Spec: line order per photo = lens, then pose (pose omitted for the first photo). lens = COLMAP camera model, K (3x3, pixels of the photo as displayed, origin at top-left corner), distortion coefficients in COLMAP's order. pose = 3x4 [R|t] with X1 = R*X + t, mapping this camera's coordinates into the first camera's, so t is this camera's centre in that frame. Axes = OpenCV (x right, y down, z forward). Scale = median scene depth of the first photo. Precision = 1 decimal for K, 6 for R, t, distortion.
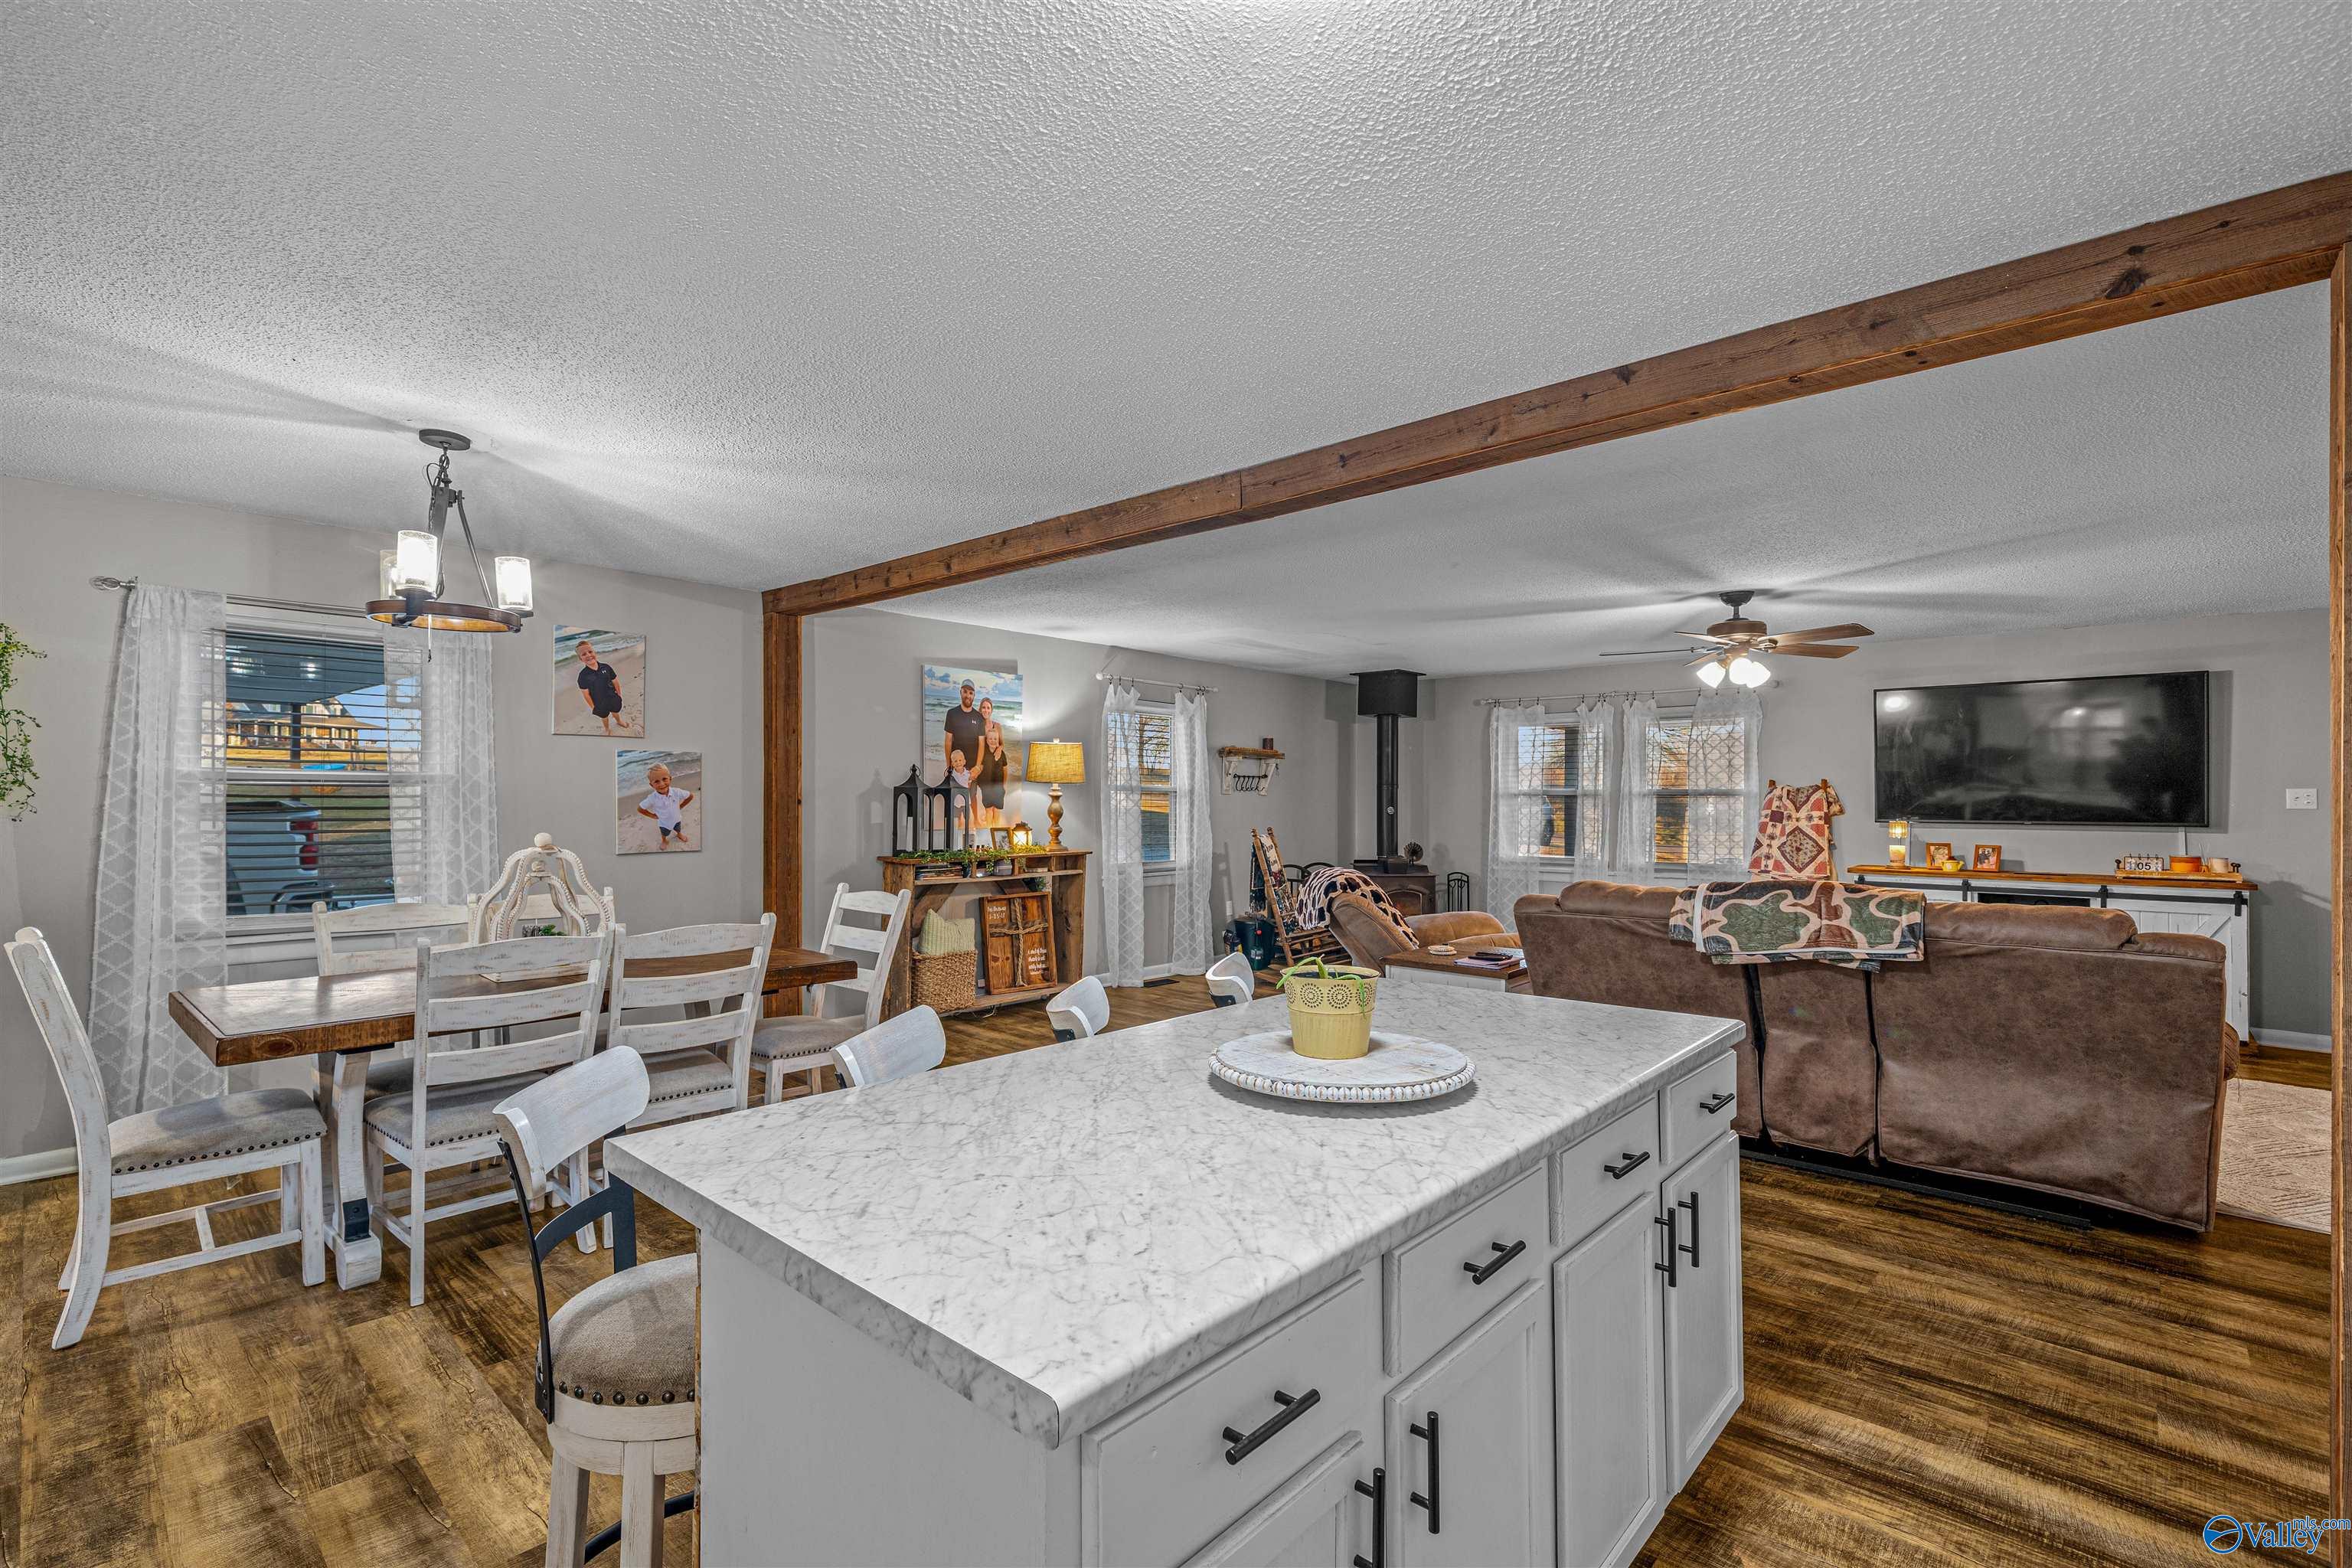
lens RADIAL K [[1058.5, 0, 1169.9], [0, 1058.5, 785.9], [0, 0, 1]] dist [0.003998, -0.000448]
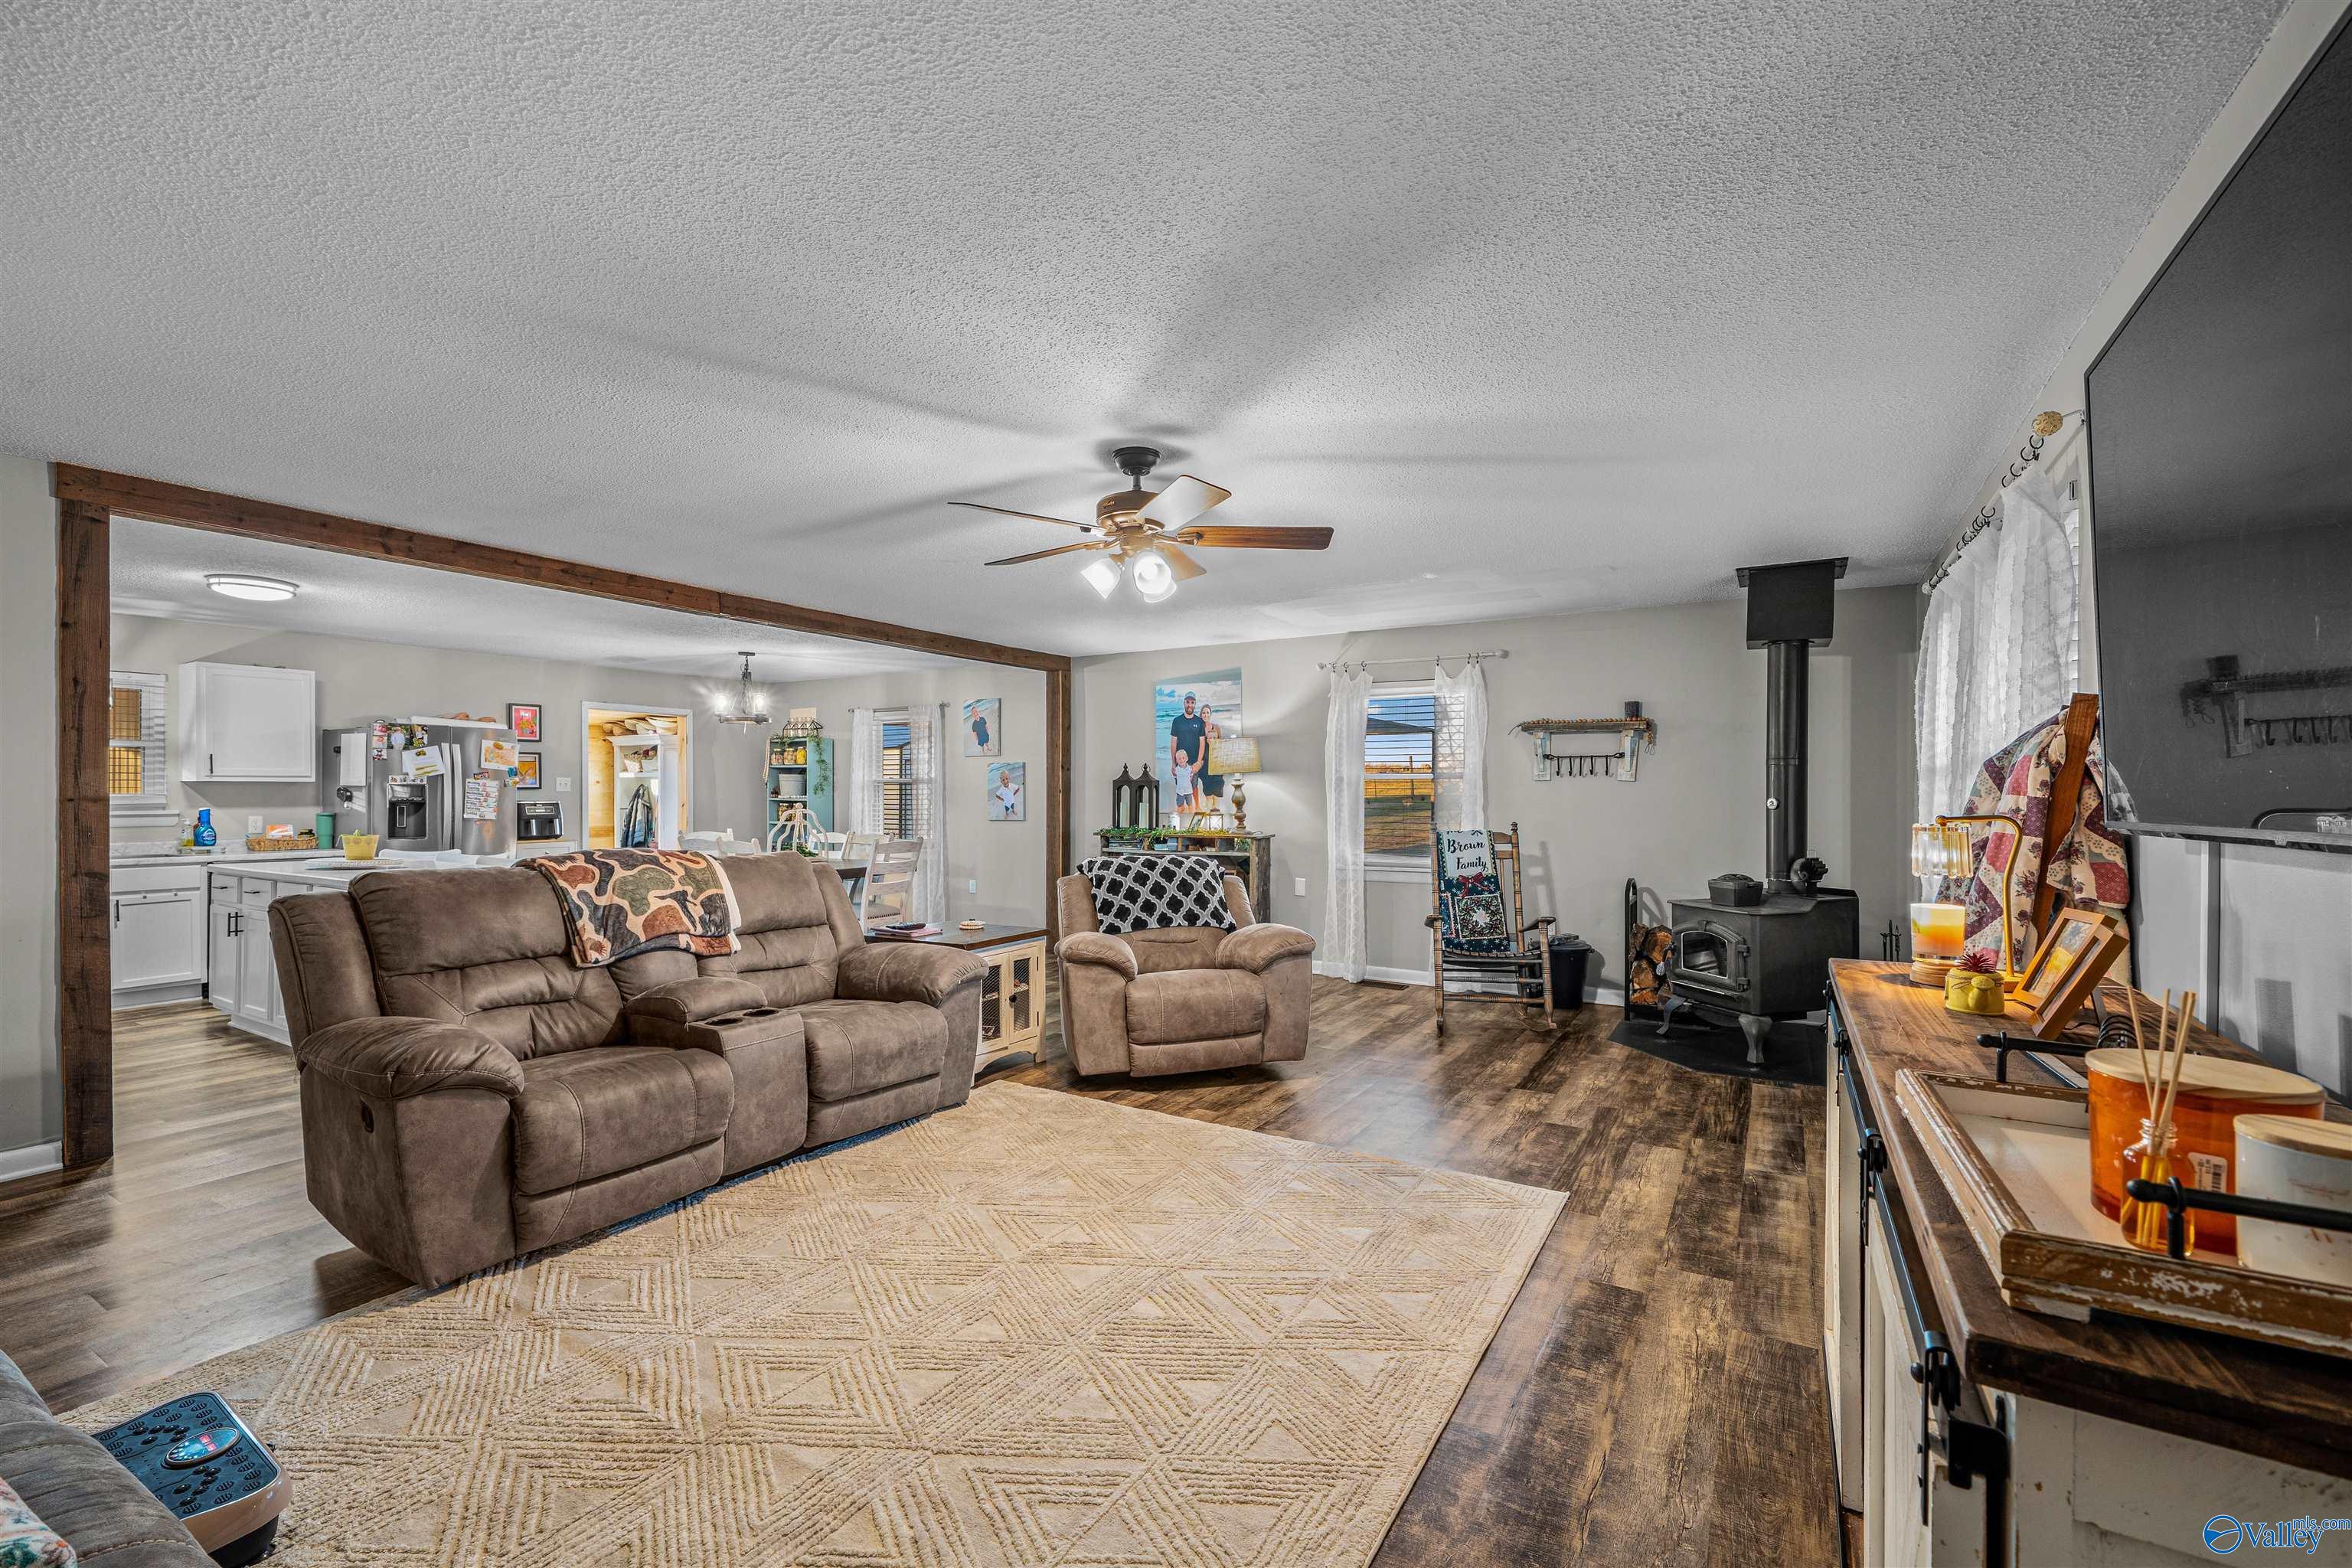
lens RADIAL K [[1002.4, 0, 1155.8], [0, 1002.4, 792.1], [0, 0, 1]] dist [-0.005267, -0.000432]
pose [[0.179323, -0.009353, -0.983746, 0.940676], [0.009725, 0.999923, -0.007734, 0.024667], [0.983742, -0.008180, 0.179401, 0.744021]]
